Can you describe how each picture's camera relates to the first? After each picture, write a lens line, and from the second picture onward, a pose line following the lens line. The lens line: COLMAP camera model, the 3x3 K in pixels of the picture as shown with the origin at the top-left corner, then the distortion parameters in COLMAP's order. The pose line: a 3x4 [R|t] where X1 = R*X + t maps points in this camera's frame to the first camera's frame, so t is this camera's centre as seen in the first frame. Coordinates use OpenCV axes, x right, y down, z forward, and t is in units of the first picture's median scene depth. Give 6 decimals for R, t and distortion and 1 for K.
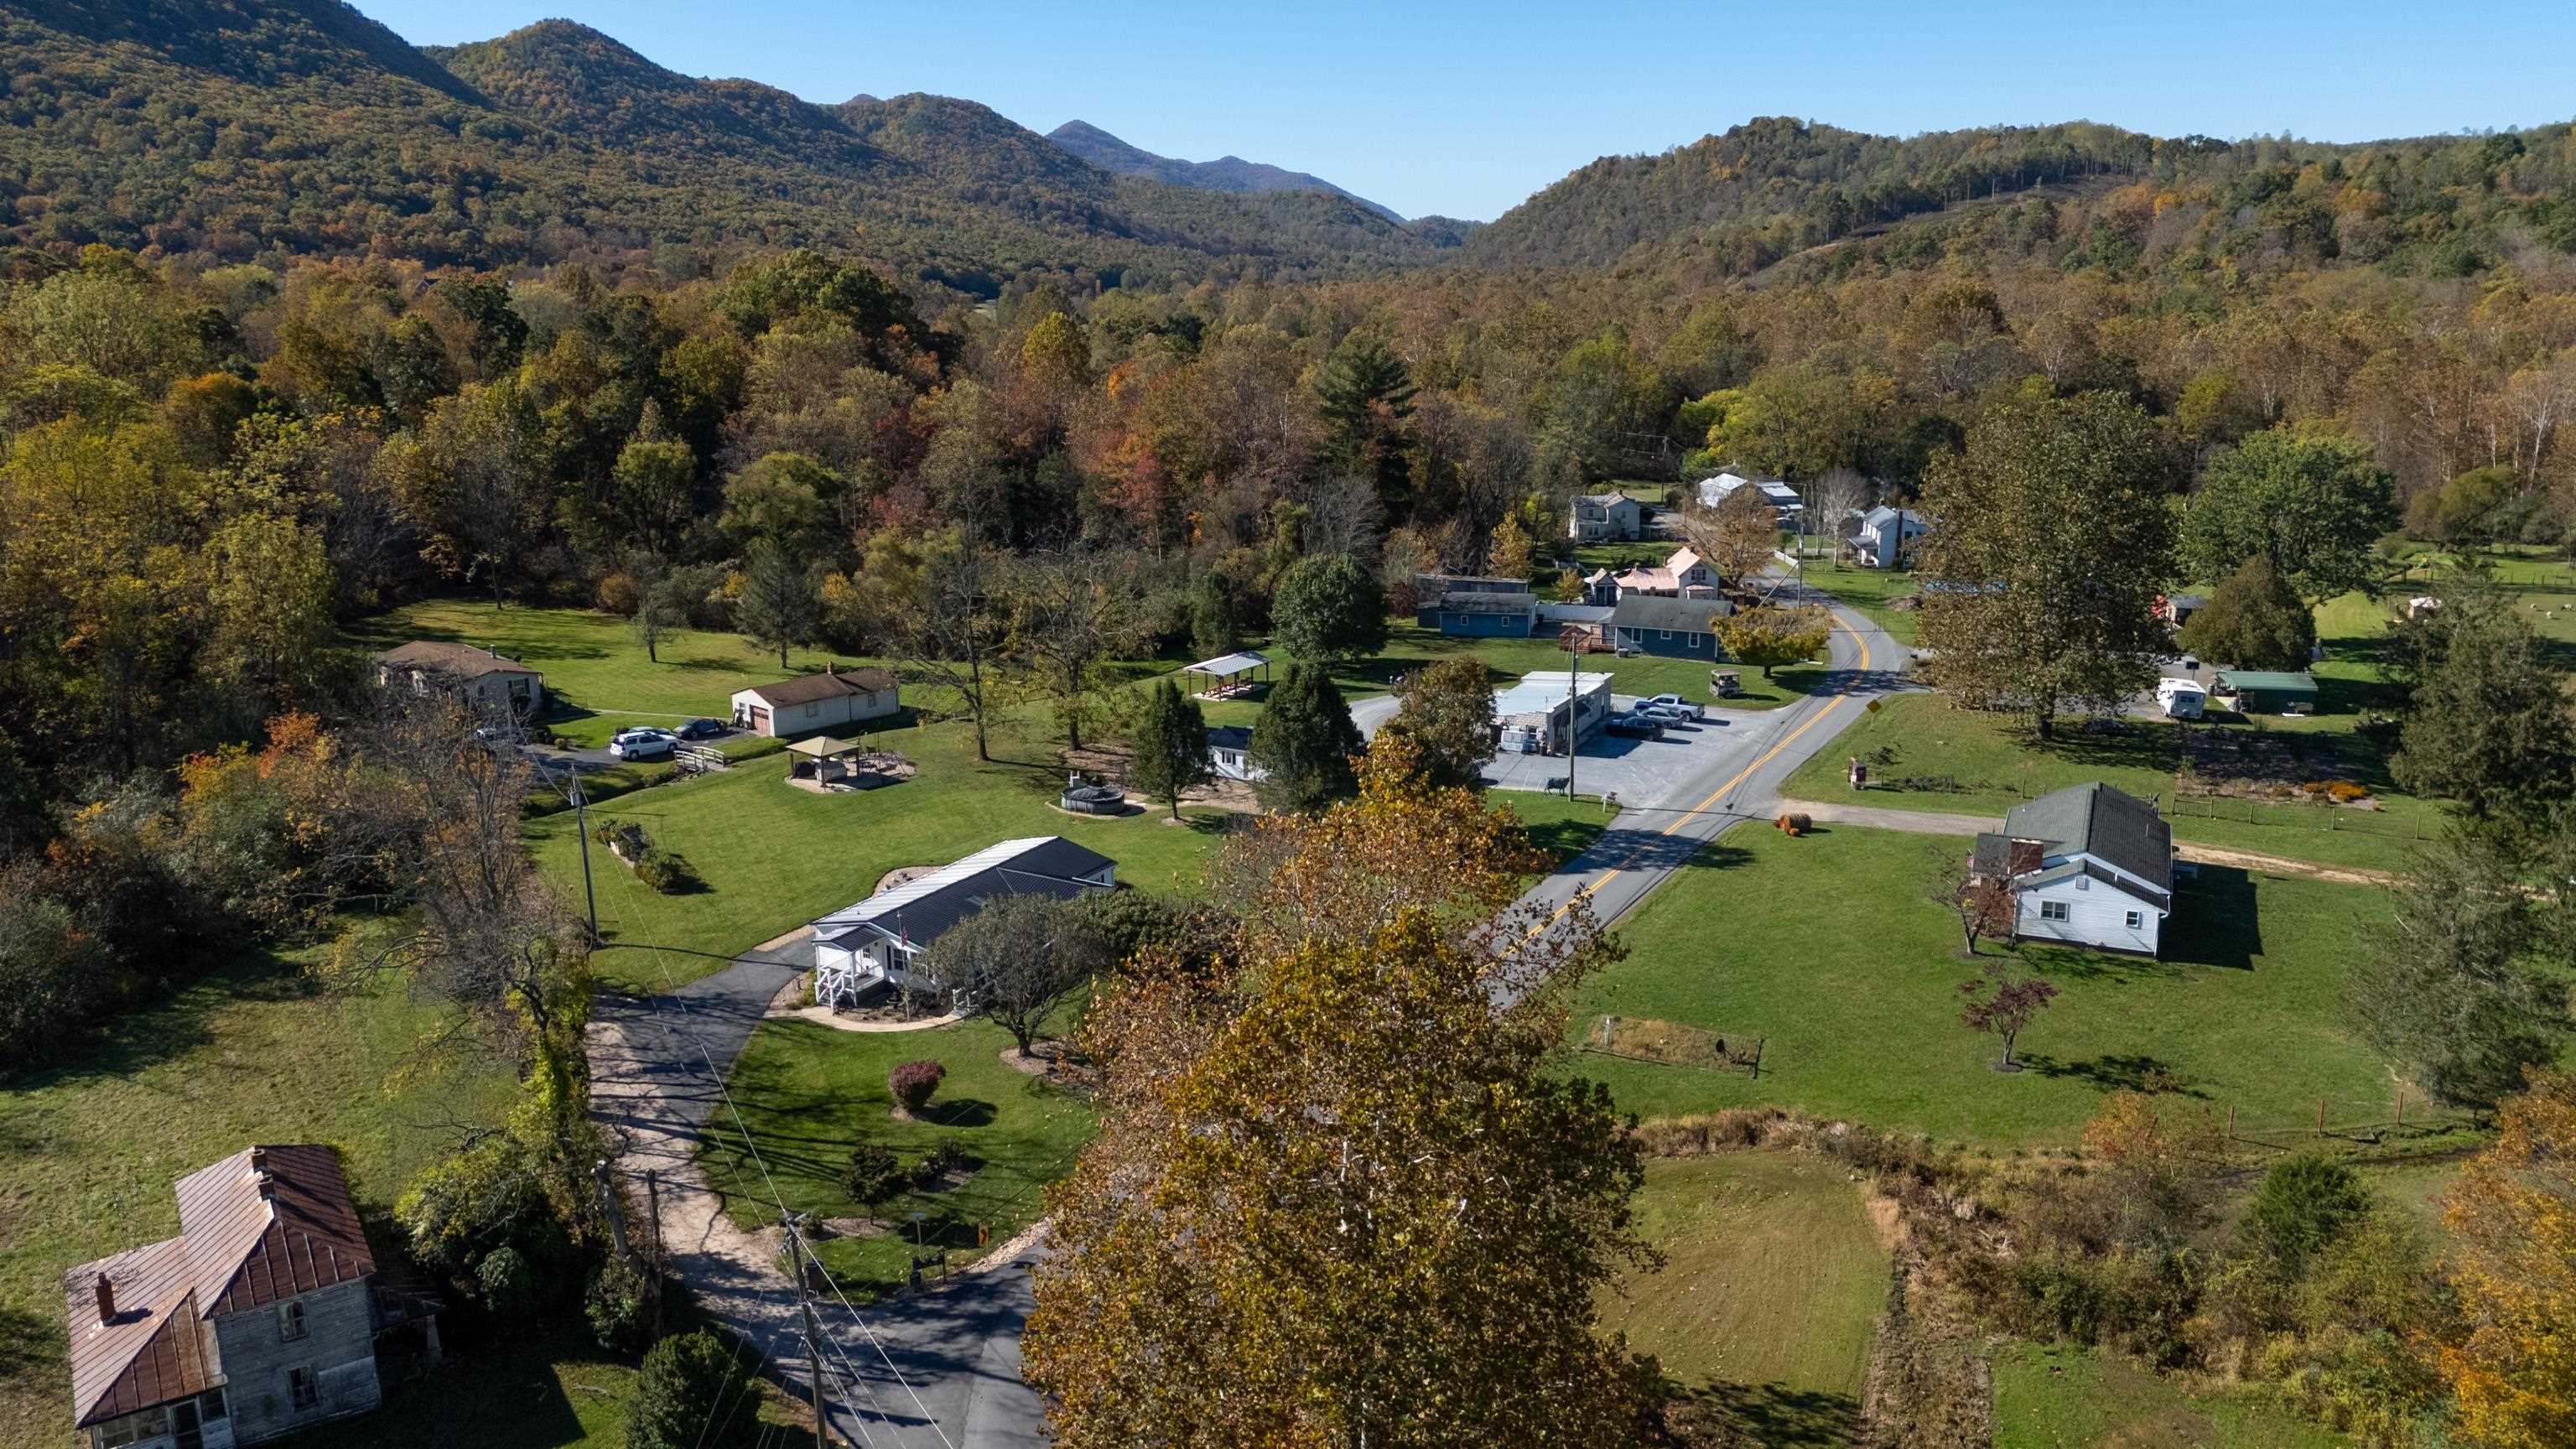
lens RADIAL K [[1924.8, 0, 1288.0], [0, 1924.8, 724.5], [0, 0, 1]] dist [0.075397, -0.068874]
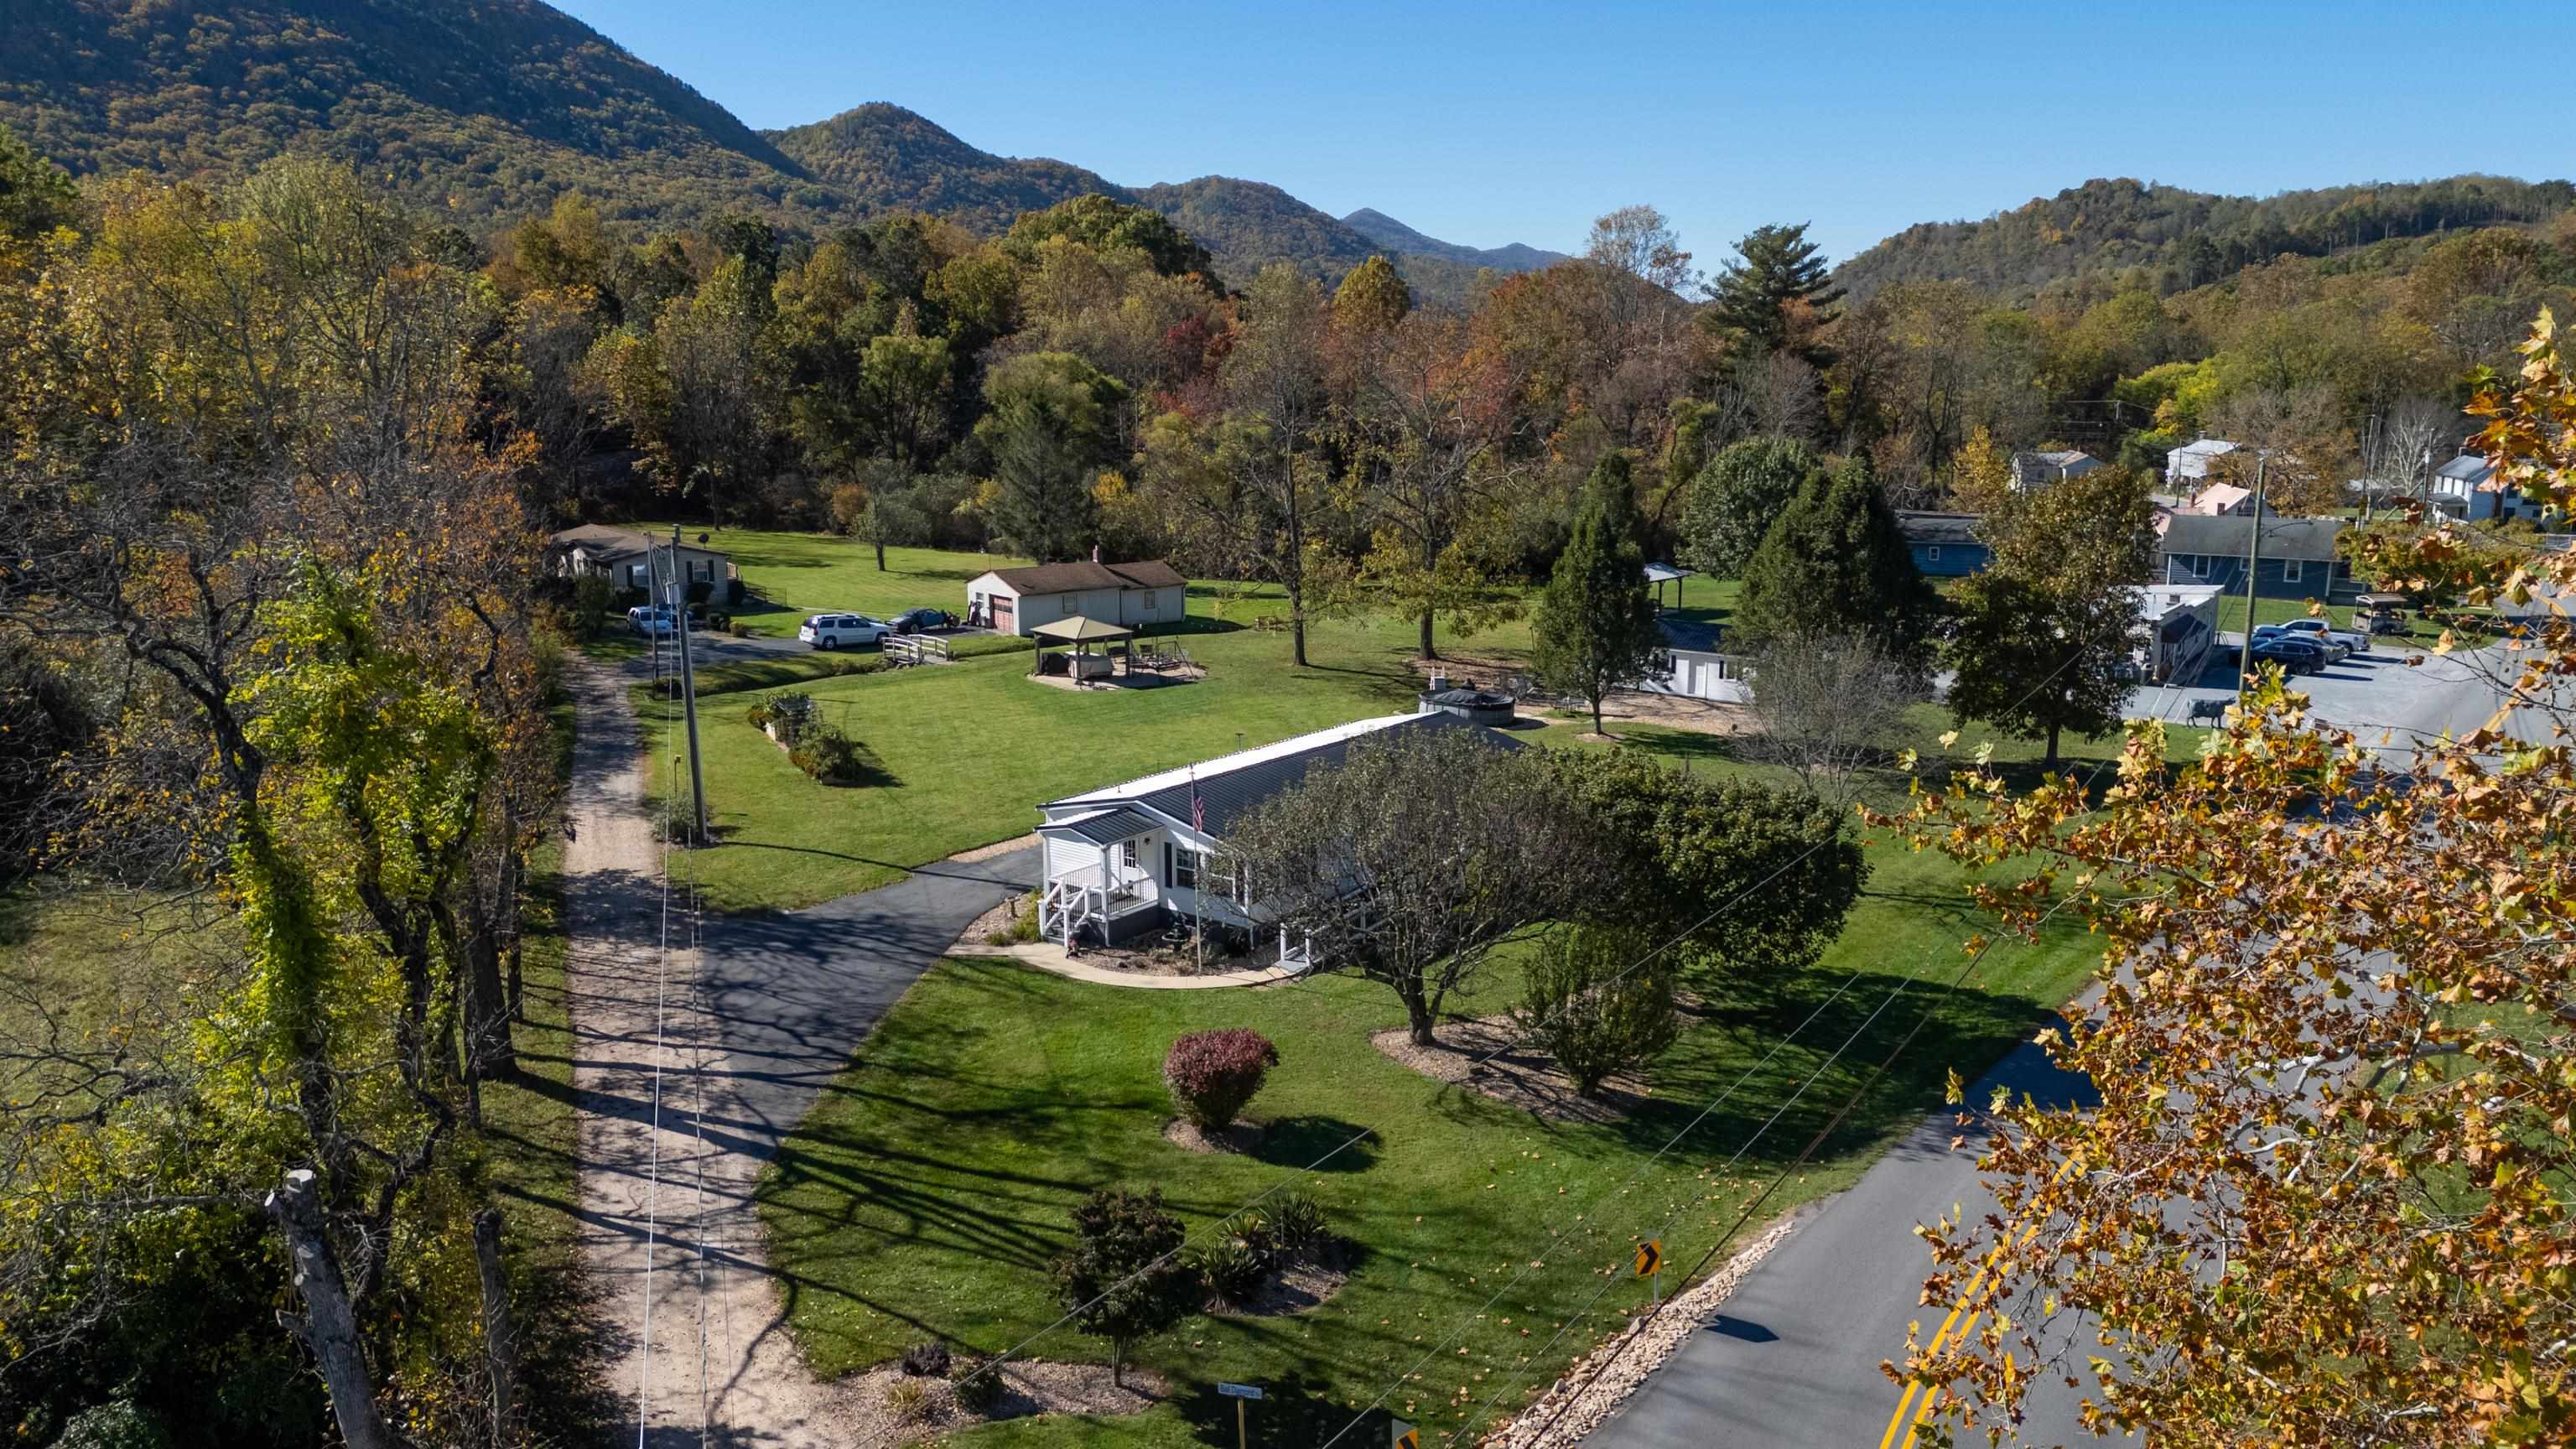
lens RADIAL K [[1924.8, 0, 1288.0], [0, 1924.8, 724.5], [0, 0, 1]] dist [0.075397, -0.068874]
pose [[0.989926, 0.033518, -0.137560, -0.064633], [-0.039493, 0.998381, -0.040936, 0.067731], [0.135965, 0.045957, 0.989647, 0.300482]]
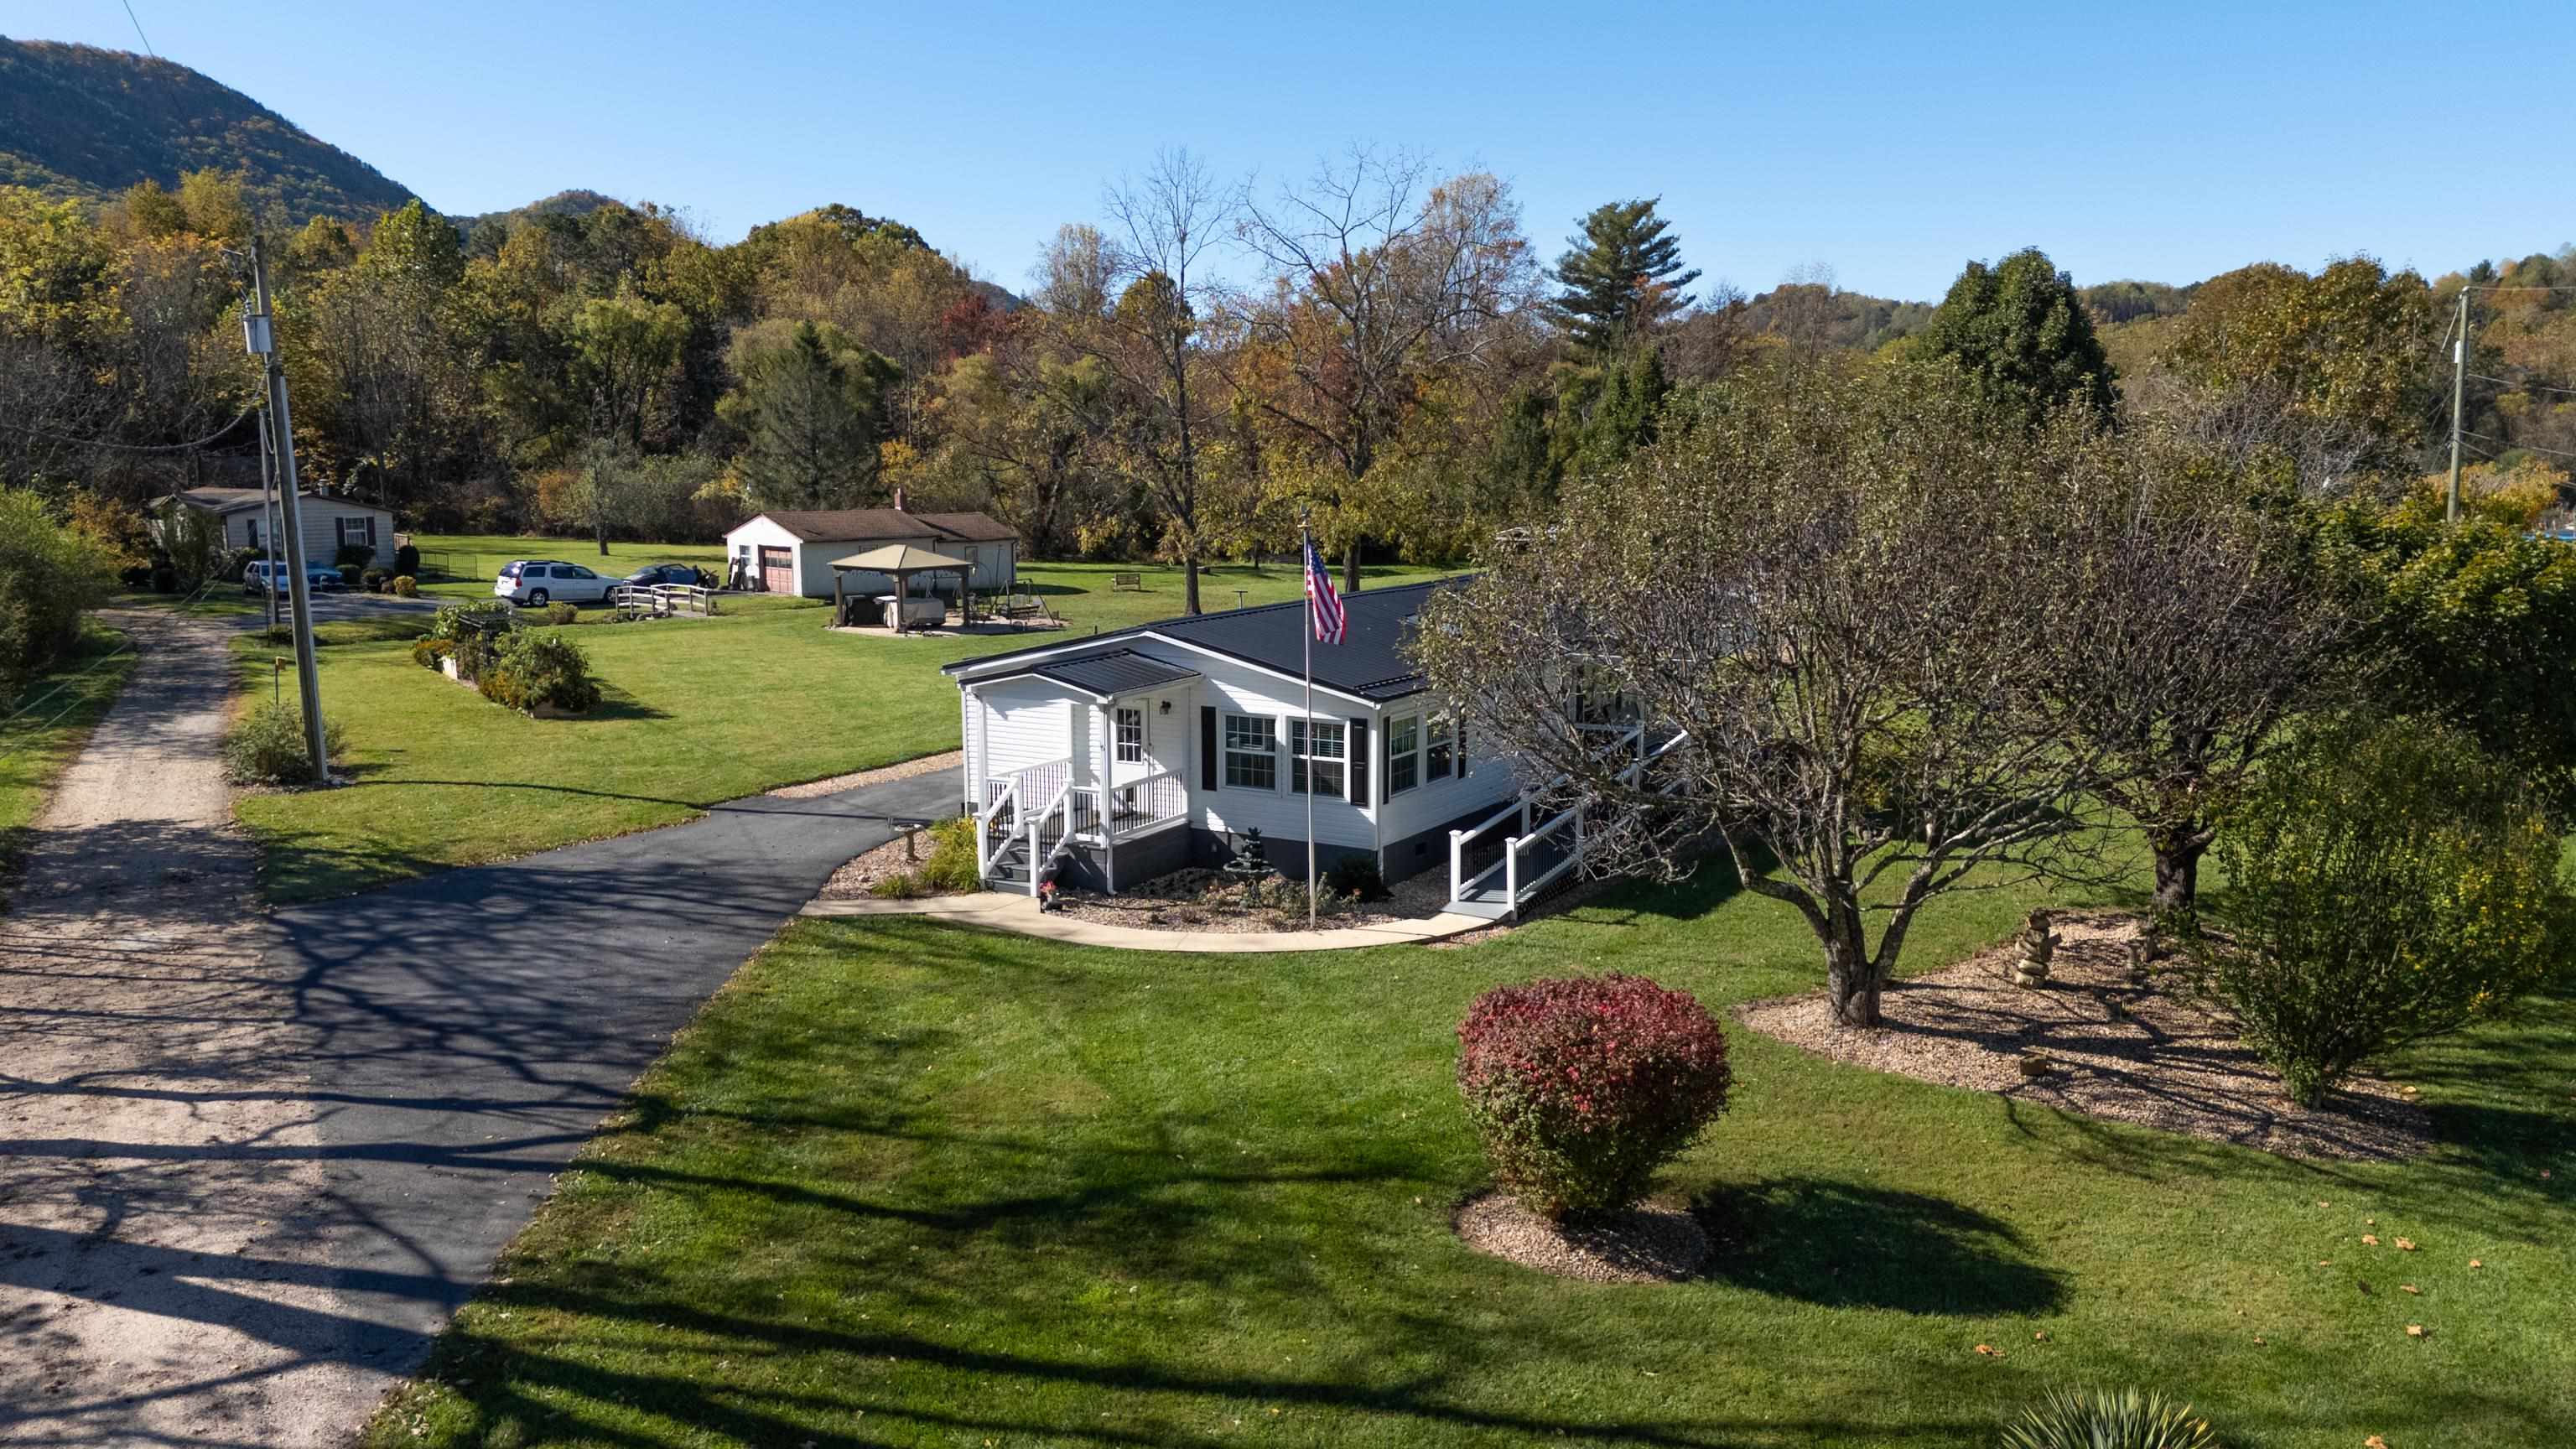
lens RADIAL K [[1924.8, 0, 1288.0], [0, 1924.8, 724.5], [0, 0, 1]] dist [0.075397, -0.068874]
pose [[0.999973, 0.007300, 0.000714, -0.129757], [-0.007198, 0.995374, -0.095803, 0.097586], [-0.001410, 0.095795, 0.995400, 0.464506]]
